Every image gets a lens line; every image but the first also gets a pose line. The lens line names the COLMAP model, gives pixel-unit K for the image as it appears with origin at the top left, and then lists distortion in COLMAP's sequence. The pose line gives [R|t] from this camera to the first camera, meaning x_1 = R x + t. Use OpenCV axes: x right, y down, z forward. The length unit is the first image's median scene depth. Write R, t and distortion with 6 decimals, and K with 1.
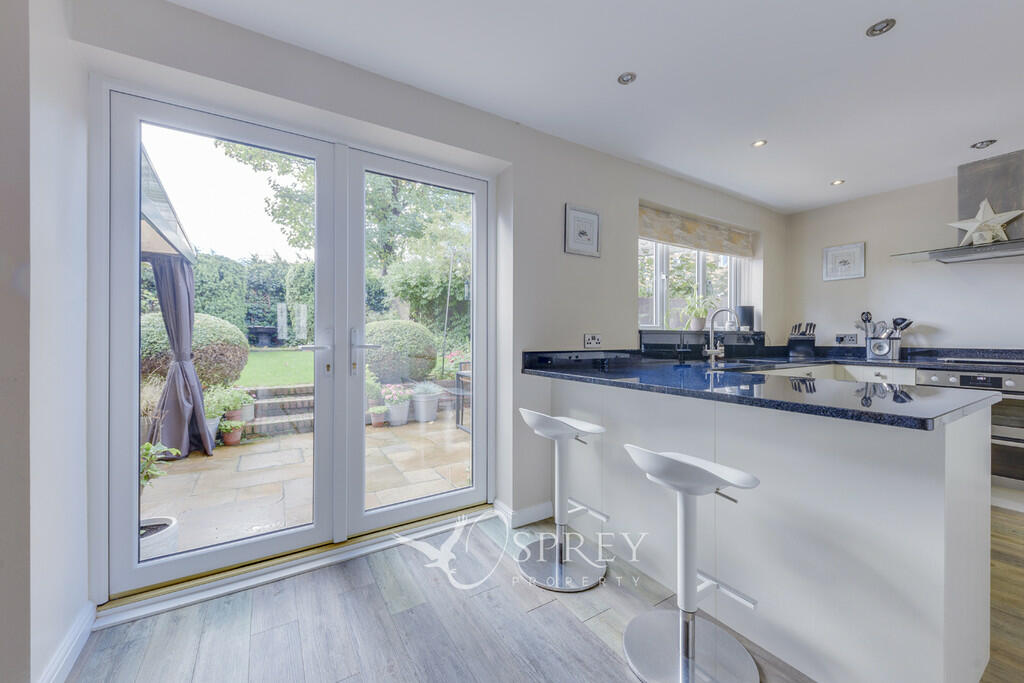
lens RADIAL K [[395.9, 0, 507.1], [0, 395.9, 338.9], [0, 0, 1]] dist [-0.000561, -0.001328]
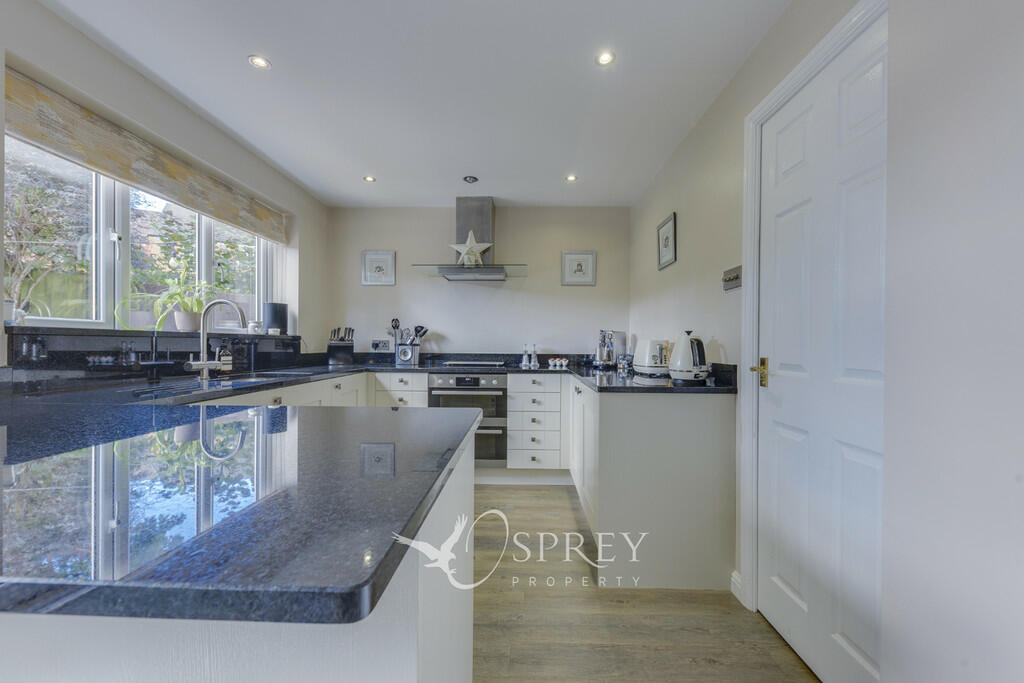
lens RADIAL K [[395.9, 0, 511.3], [0, 395.9, 344.1], [0, 0, 1]] dist [-0.000561, -0.001328]
pose [[0.554352, 0.004806, 0.832268, 0.231335], [-0.005320, 0.999983, -0.002231, -0.002100], [-0.832265, -0.003191, 0.554369, 0.190502]]
